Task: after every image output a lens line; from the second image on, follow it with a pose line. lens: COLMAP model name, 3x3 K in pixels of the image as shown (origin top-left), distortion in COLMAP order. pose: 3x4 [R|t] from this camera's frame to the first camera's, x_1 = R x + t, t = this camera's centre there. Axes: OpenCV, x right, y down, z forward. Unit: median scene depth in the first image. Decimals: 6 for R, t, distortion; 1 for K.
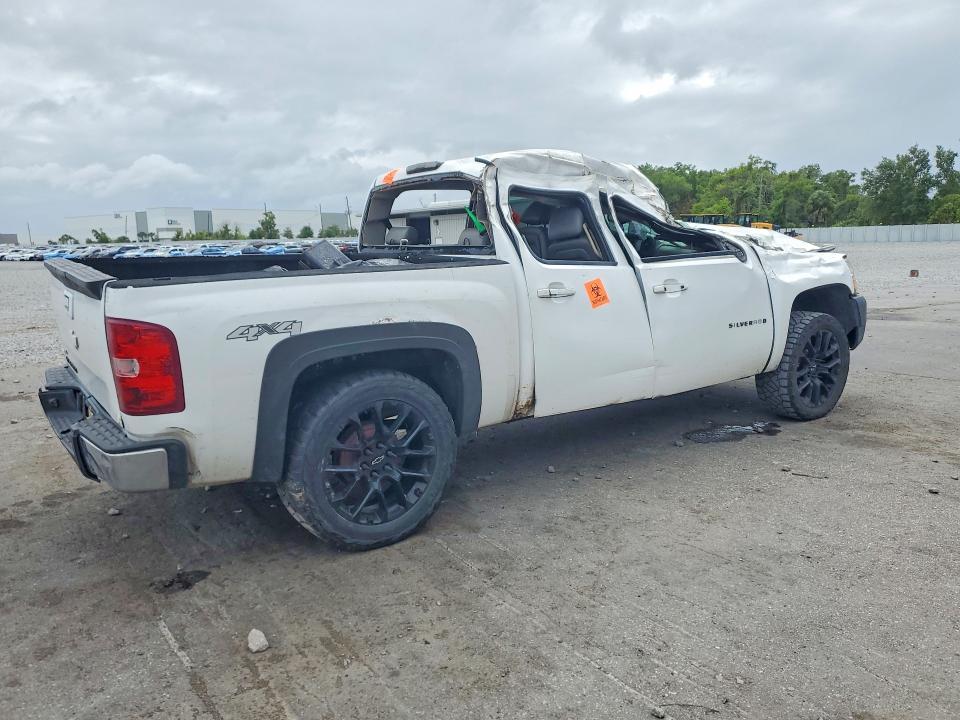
lens RADIAL K [[741.8, 0, 487.0], [0, 741.8, 355.3], [0, 0, 1]] dist [0.019089, -0.009311]
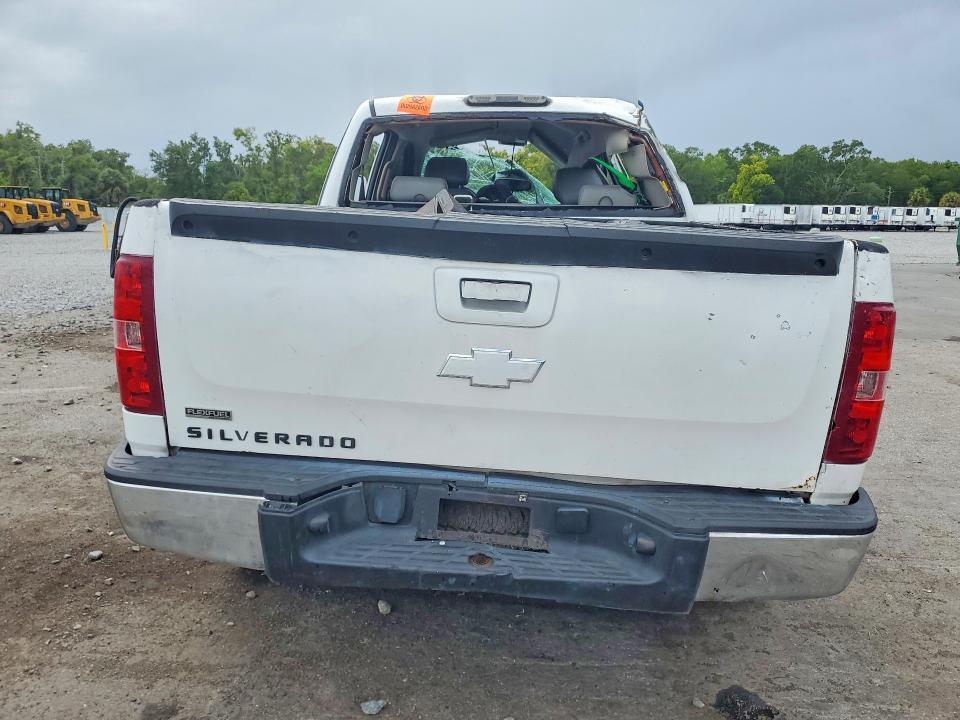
lens RADIAL K [[741.8, 0, 481.0], [0, 741.8, 365.6], [0, 0, 1]] dist [0.019089, -0.009311]
pose [[0.626885, -0.124624, 0.769080, -0.571931], [0.095411, 0.991974, 0.082971, -0.039697], [-0.773248, 0.021365, 0.633744, 0.432933]]
